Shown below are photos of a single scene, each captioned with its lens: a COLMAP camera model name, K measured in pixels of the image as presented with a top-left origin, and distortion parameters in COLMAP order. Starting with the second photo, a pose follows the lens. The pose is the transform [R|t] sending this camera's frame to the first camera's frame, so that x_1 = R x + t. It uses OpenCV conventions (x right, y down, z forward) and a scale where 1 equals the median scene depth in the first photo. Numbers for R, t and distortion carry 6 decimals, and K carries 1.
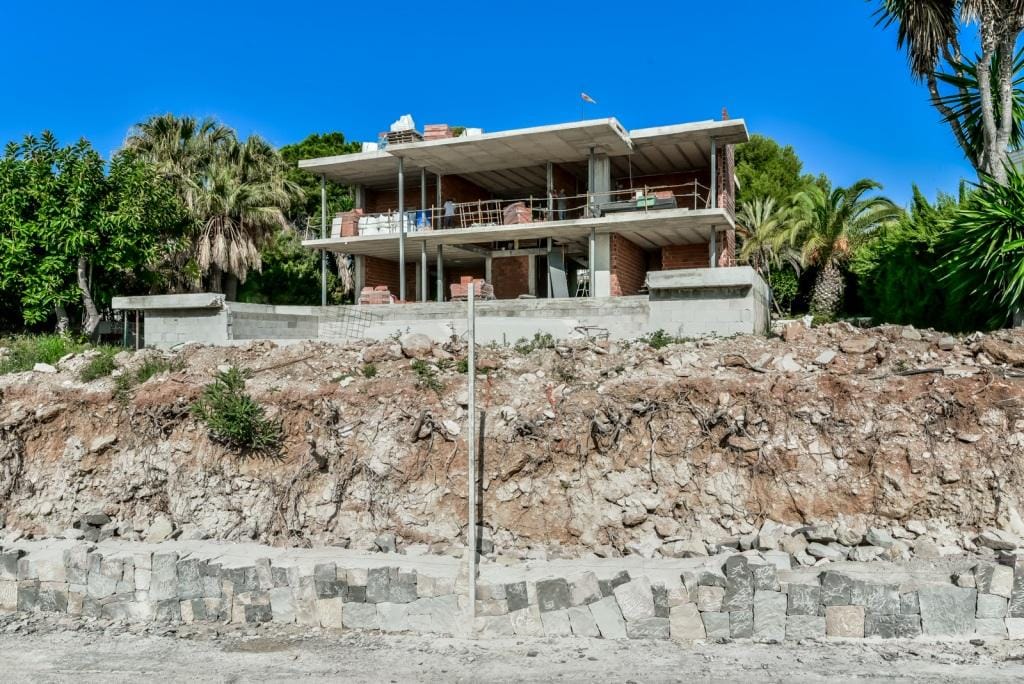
lens RADIAL K [[704.1, 0, 512.0], [0, 704.1, 342.0], [0, 0, 1]] dist [-0.007523, 0.000652]
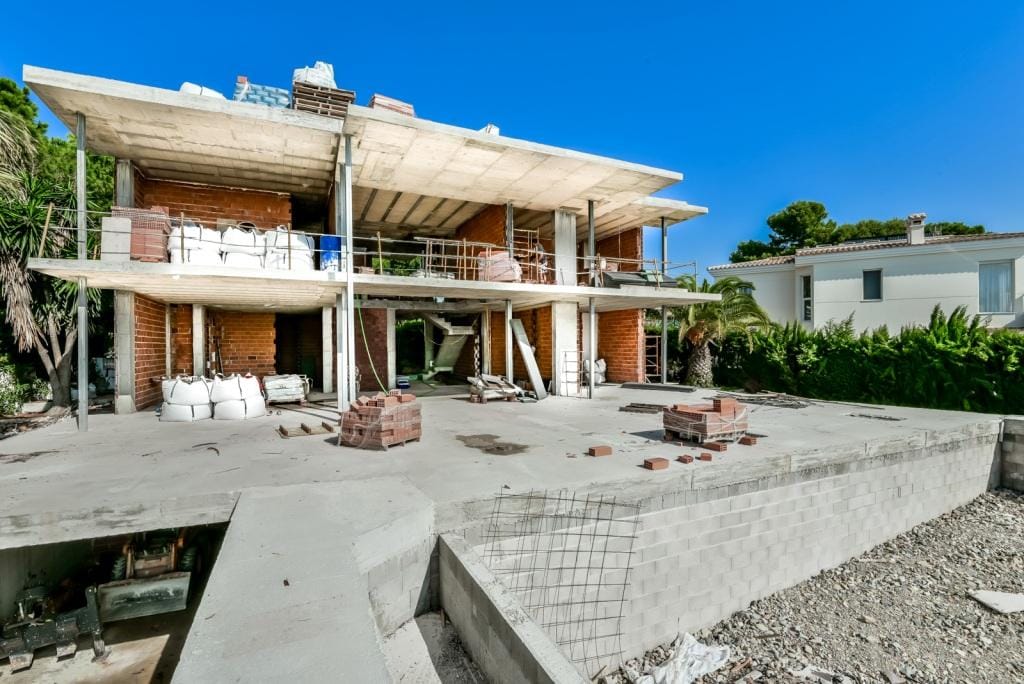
lens RADIAL K [[471.3, 0, 513.8], [0, 471.3, 348.9], [0, 0, 1]] dist [-0.012840, -0.002731]
pose [[0.675335, -0.003390, 0.737503, -0.340713], [-0.002568, 0.999973, 0.006948, -0.101730], [-0.737506, -0.006586, 0.675308, 0.664971]]
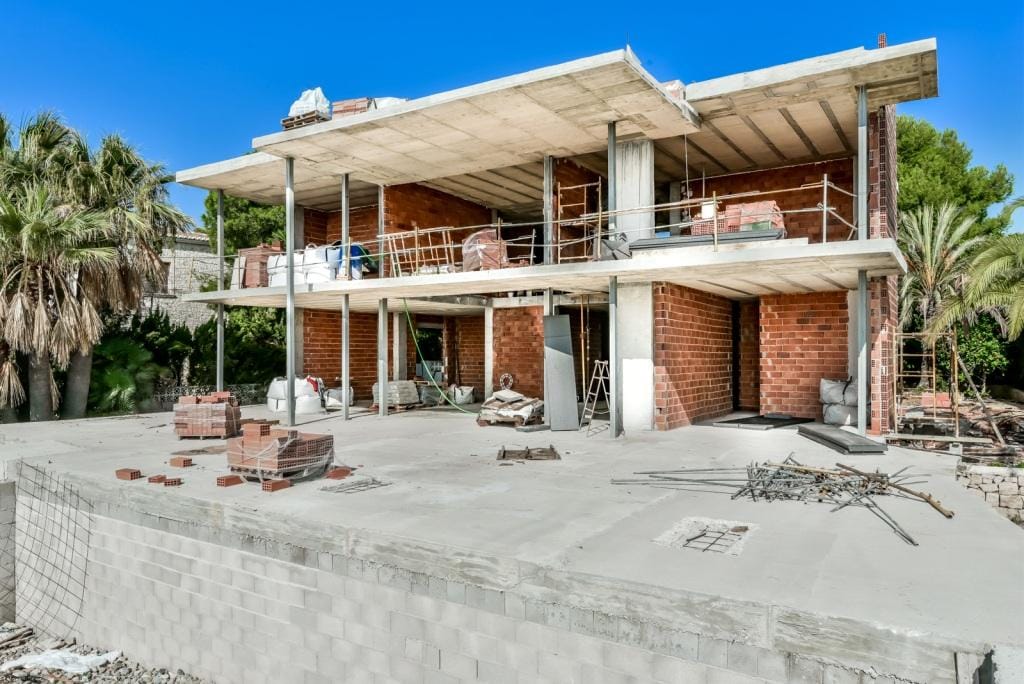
lens RADIAL K [[688.1, 0, 510.3], [0, 688.1, 346.3], [0, 0, 1]] dist [-0.016397, 0.001085]
pose [[0.986356, 0.001714, -0.164619, 0.118174], [-0.001926, 0.999998, -0.001131, -0.106268], [0.164617, 0.001433, 0.986357, 0.469218]]
